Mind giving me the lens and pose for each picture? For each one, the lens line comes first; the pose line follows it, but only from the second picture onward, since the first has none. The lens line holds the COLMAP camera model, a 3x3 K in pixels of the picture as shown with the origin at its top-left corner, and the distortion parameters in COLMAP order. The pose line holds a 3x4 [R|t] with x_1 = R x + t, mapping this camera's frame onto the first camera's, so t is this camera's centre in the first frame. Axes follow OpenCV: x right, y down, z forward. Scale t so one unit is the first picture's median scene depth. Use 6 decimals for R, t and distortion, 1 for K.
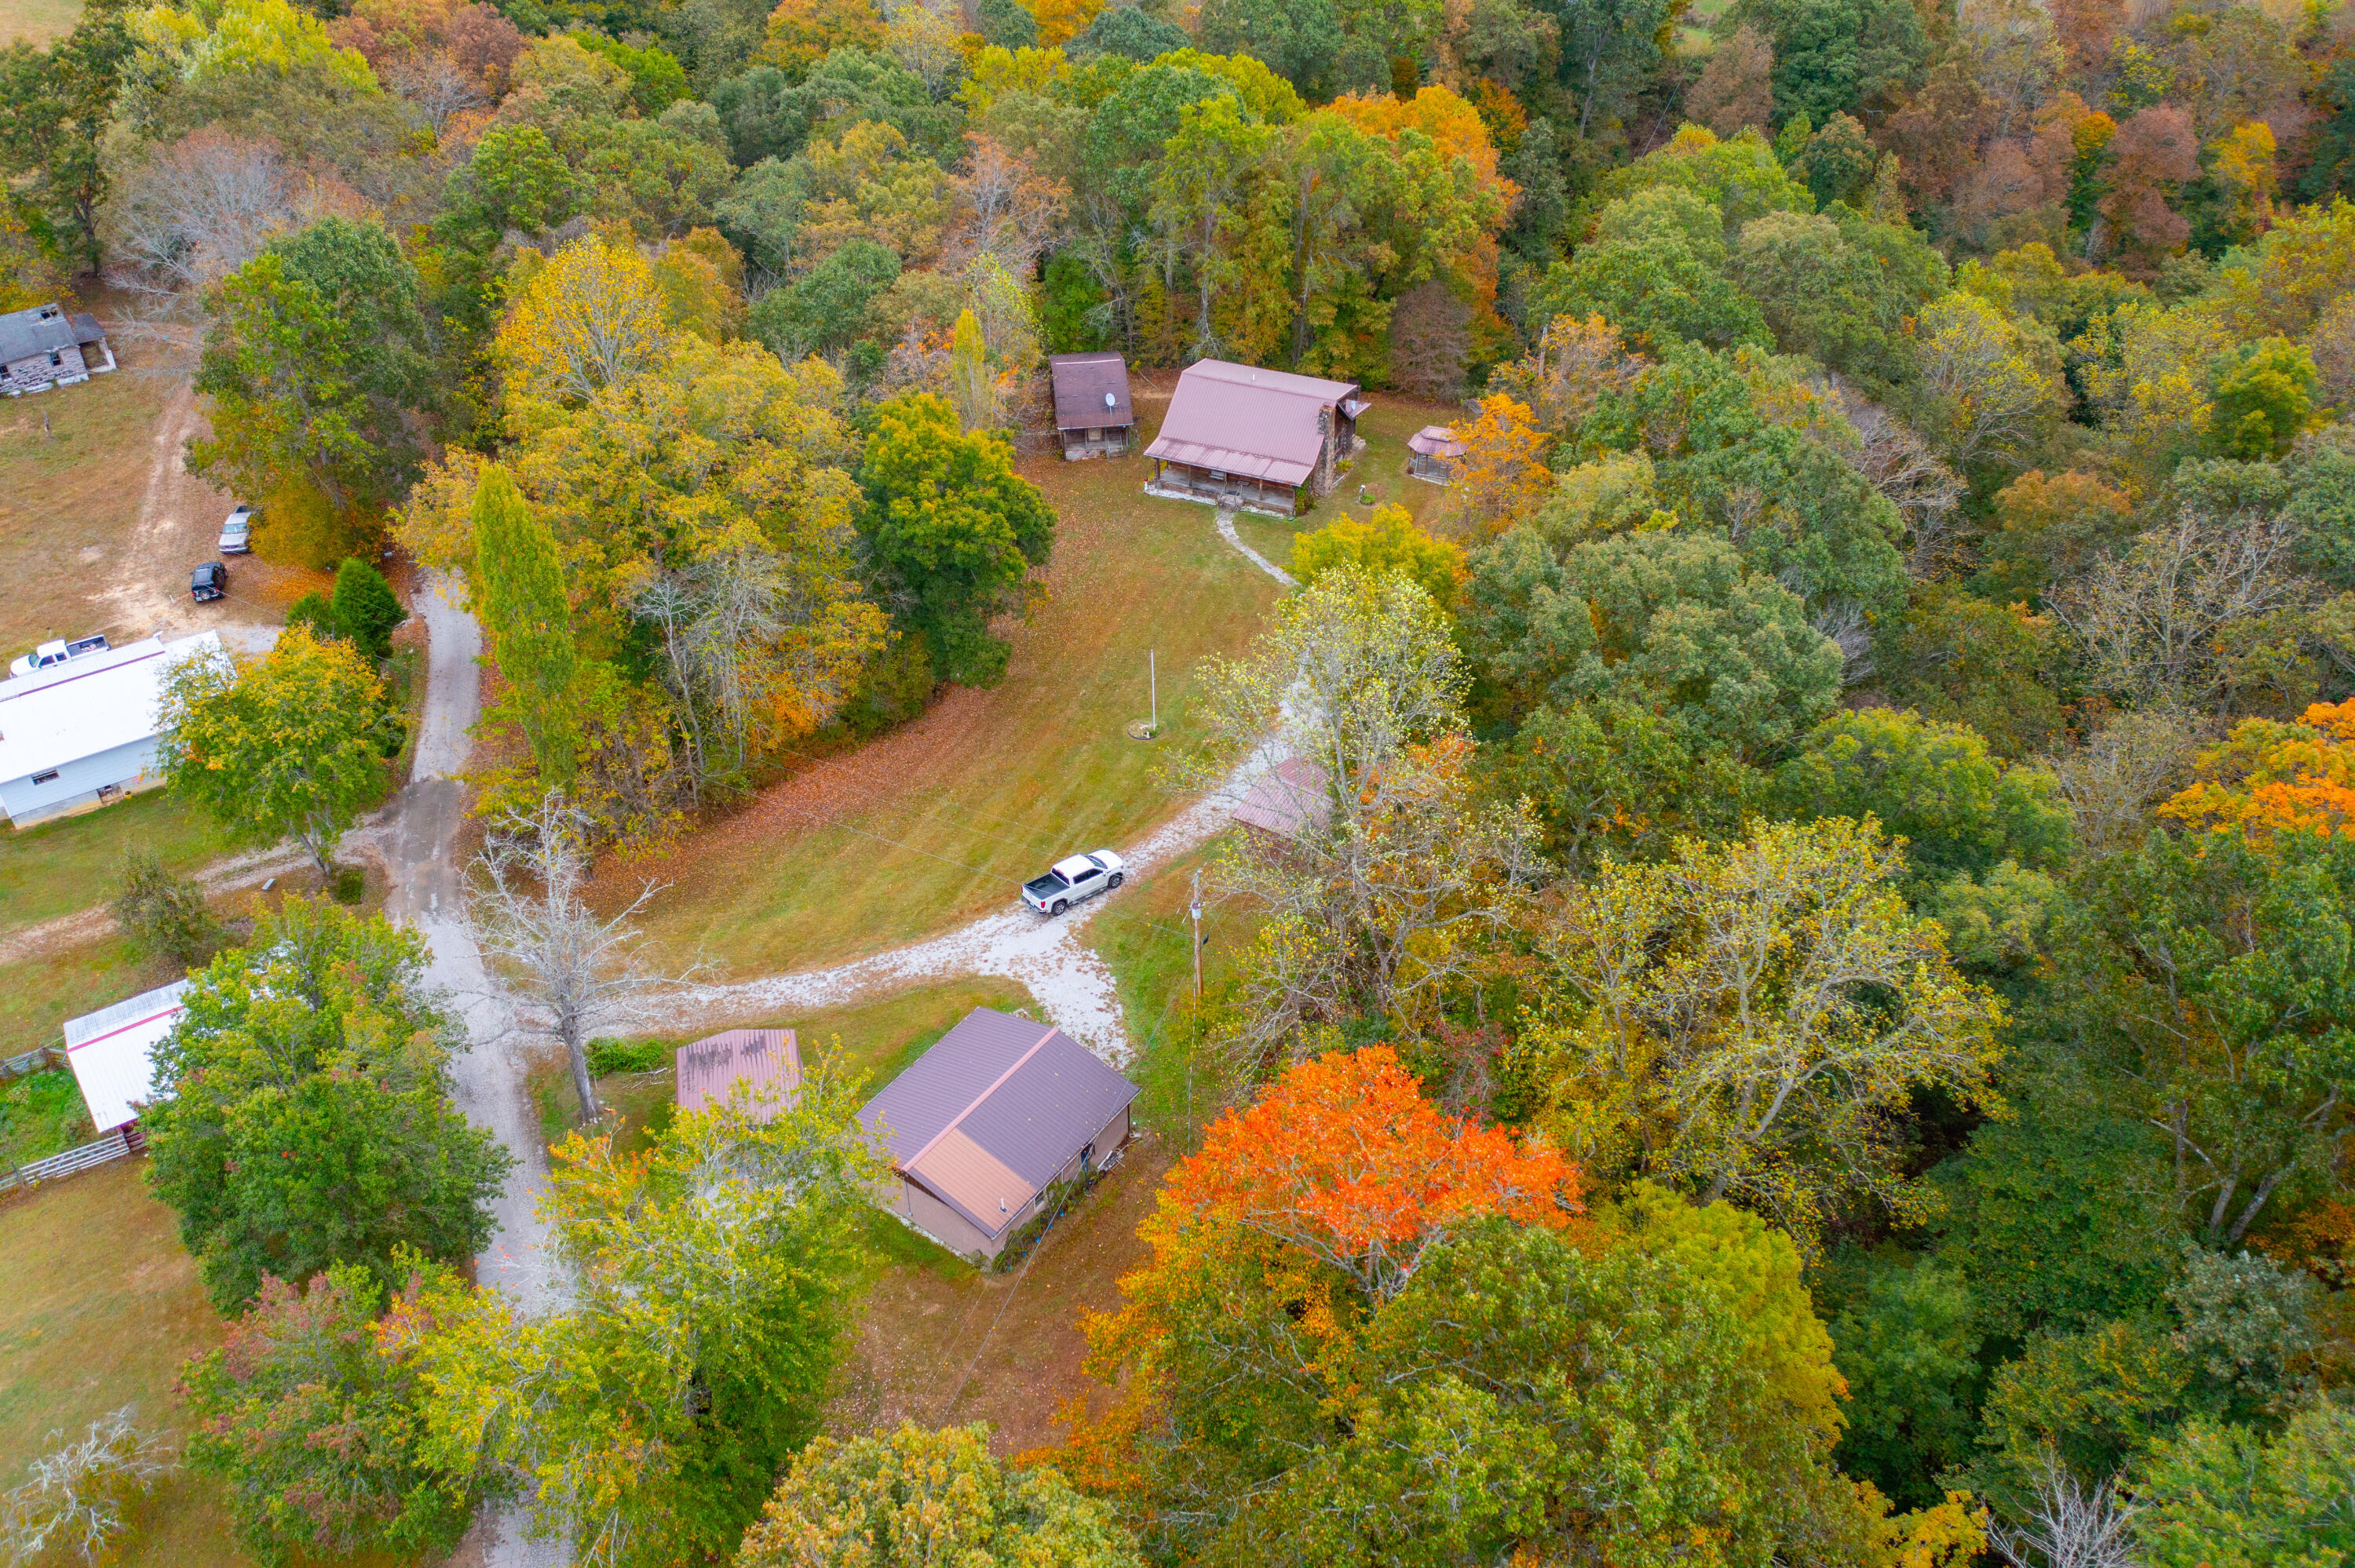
lens RADIAL K [[1852.7, 0, 1170.6], [0, 1852.7, 792.5], [0, 0, 1]] dist [-0.011442, 0.008569]
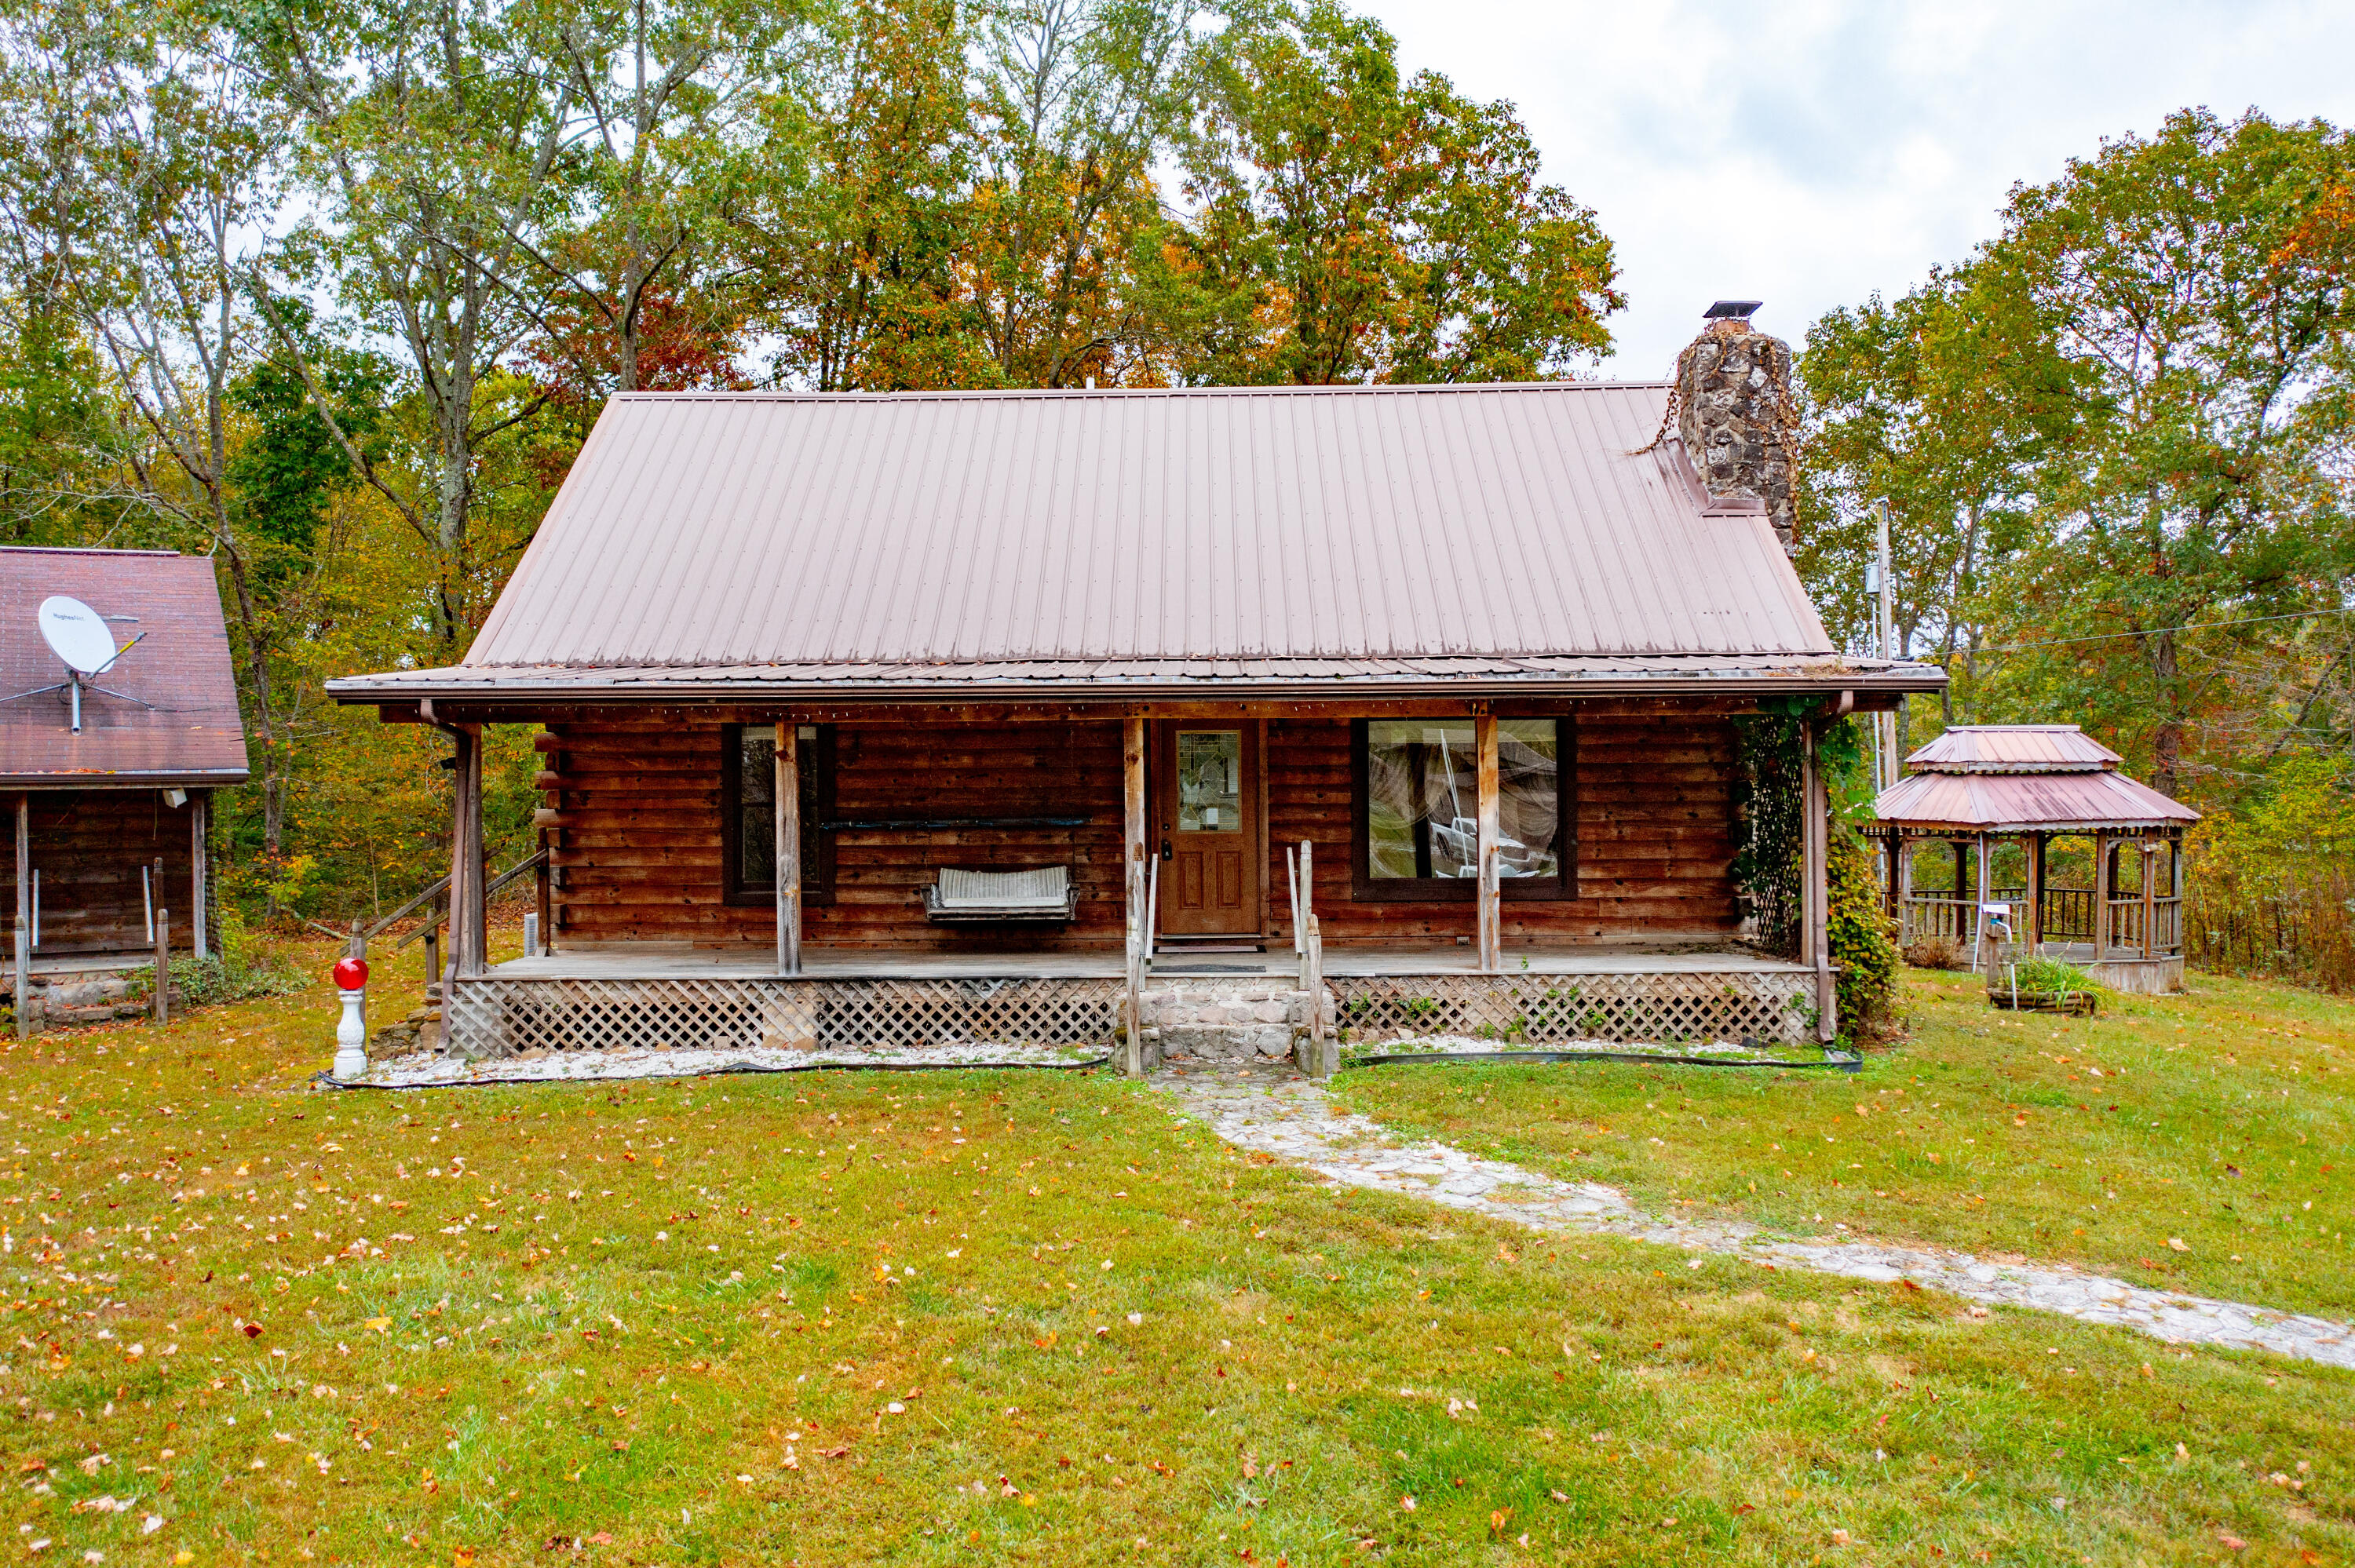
lens RADIAL K [[1852.7, 0, 1170.6], [0, 1852.7, 792.5], [0, 0, 1]] dist [-0.011442, 0.008569]
pose [[0.913577, 0.004433, 0.406641, -0.013076], [0.232187, 0.815248, -0.530528, -0.107704], [-0.333865, 0.579095, 0.743763, 0.882784]]
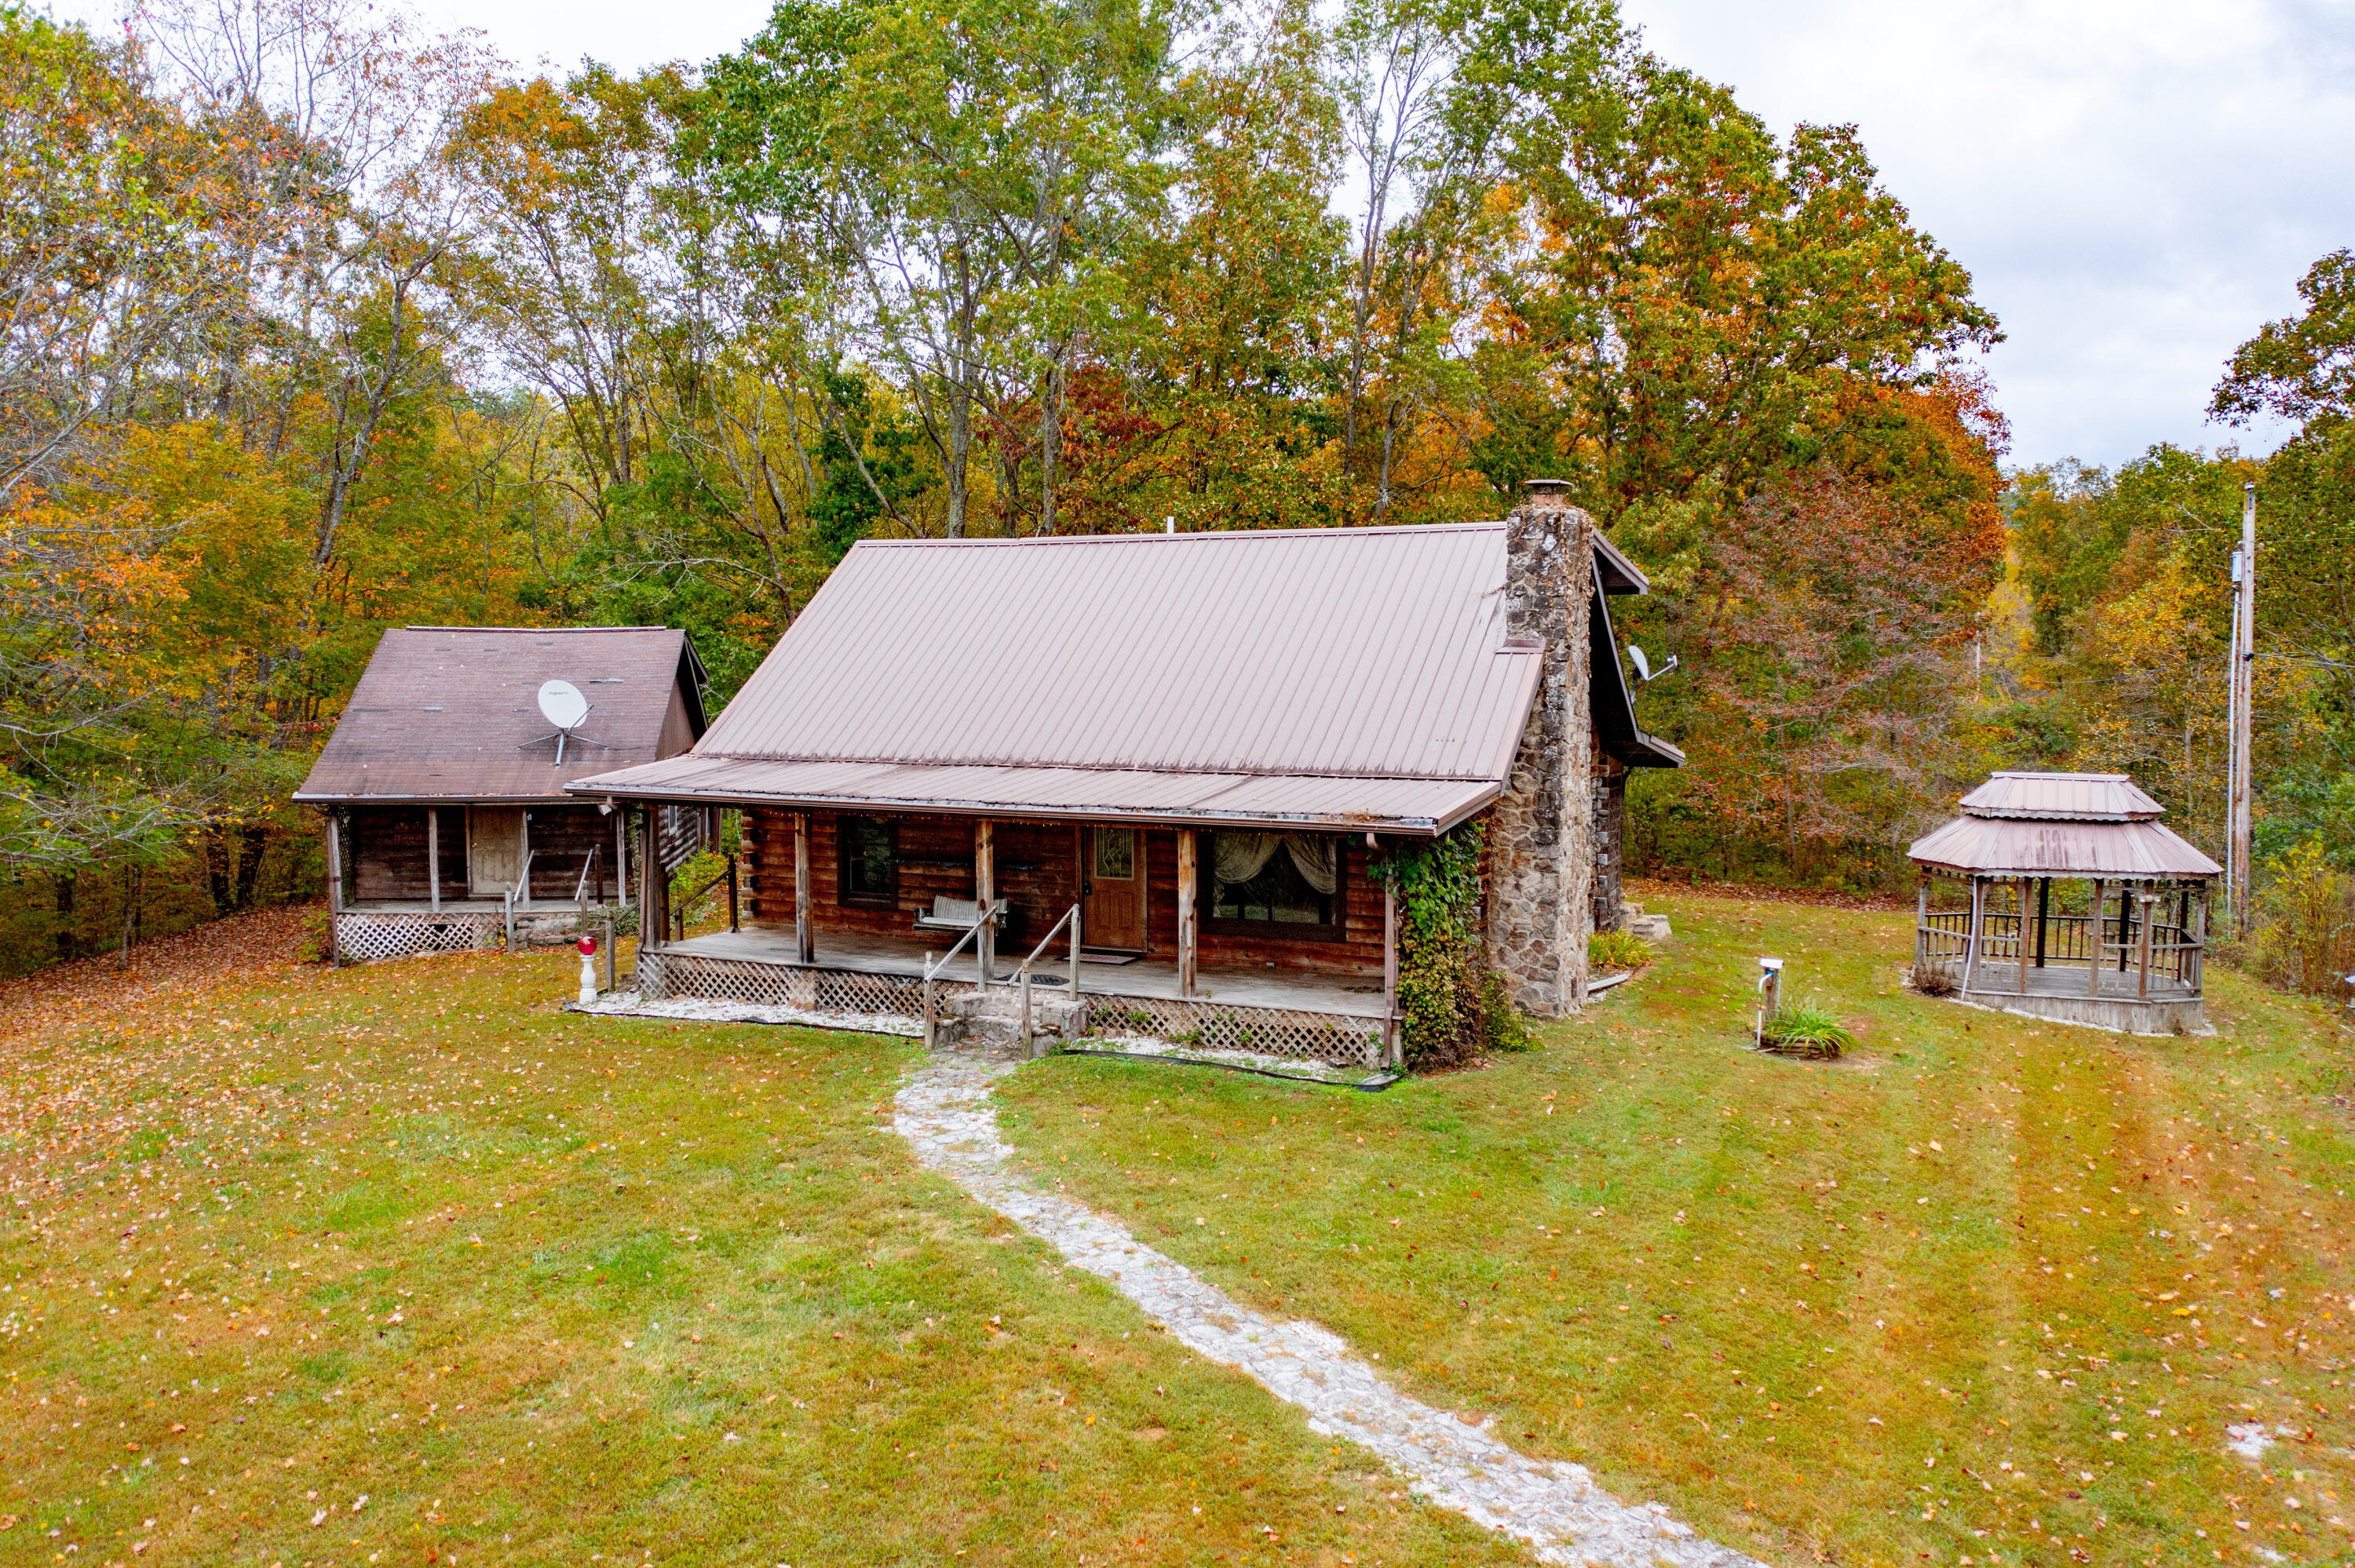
lens RADIAL K [[1852.7, 0, 1170.6], [0, 1852.7, 792.5], [0, 0, 1]] dist [-0.011442, 0.008569]
pose [[0.999869, 0.014852, -0.006394, 0.046260], [-0.016021, 0.856317, -0.516202, -0.084003], [-0.002192, 0.516237, 0.856443, 0.815350]]
